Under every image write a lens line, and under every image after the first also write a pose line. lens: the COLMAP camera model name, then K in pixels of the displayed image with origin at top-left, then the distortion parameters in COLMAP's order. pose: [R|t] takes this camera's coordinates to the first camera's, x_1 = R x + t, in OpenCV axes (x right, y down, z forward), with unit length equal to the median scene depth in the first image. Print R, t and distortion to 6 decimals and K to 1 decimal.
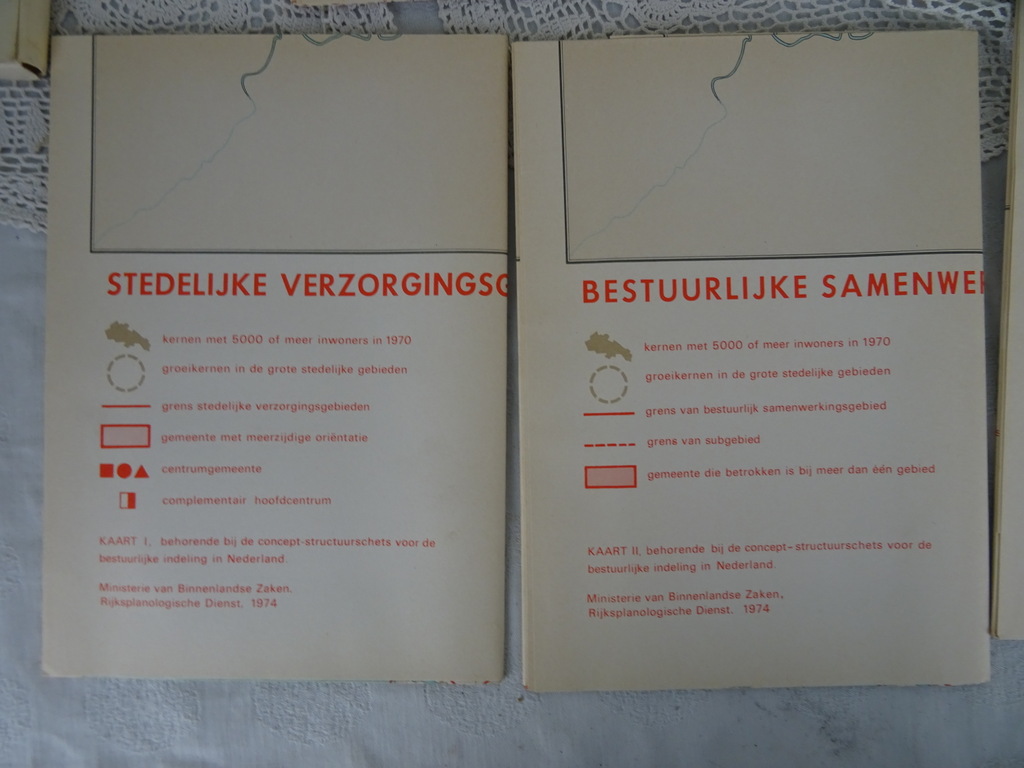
lens RADIAL K [[723.6, 0, 512.4], [0, 723.6, 392.2], [0, 0, 1]] dist [-0.001662, -0.004205]
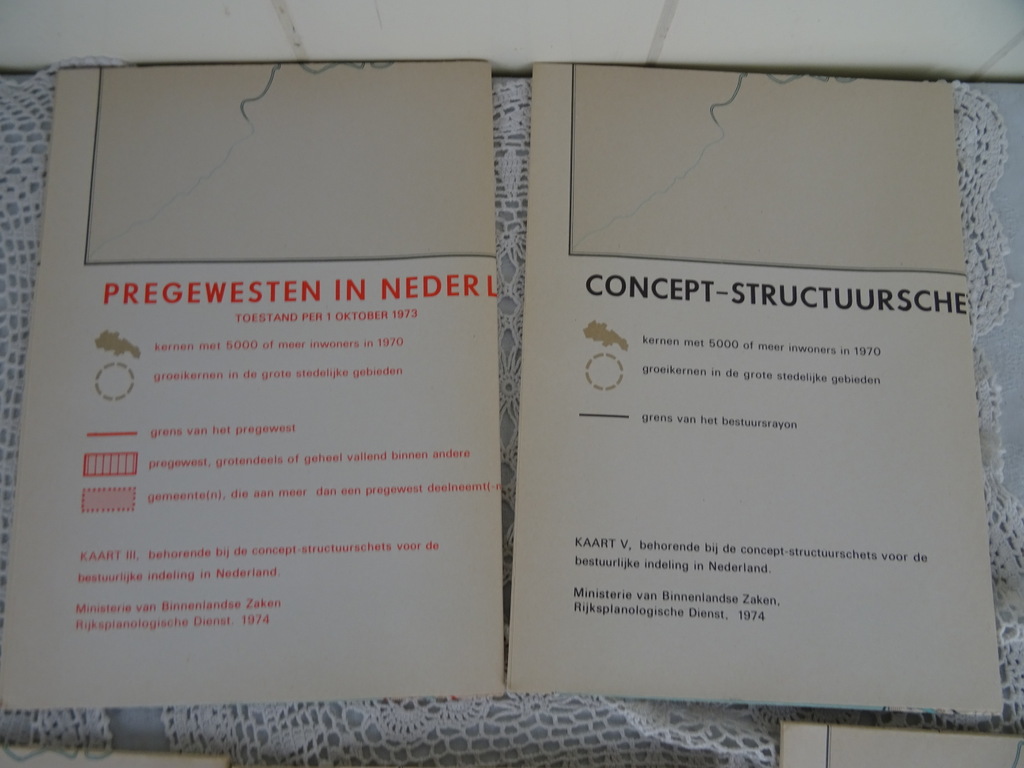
lens RADIAL K [[723.6, 0, 528.2], [0, 723.6, 331.6], [0, 0, 1]] dist [-0.001662, -0.004205]
pose [[0.998083, 0.056957, 0.024206, 0.311719], [-0.055293, 0.996377, -0.064612, -0.974614], [-0.027798, 0.063150, 0.997617, 0.043301]]
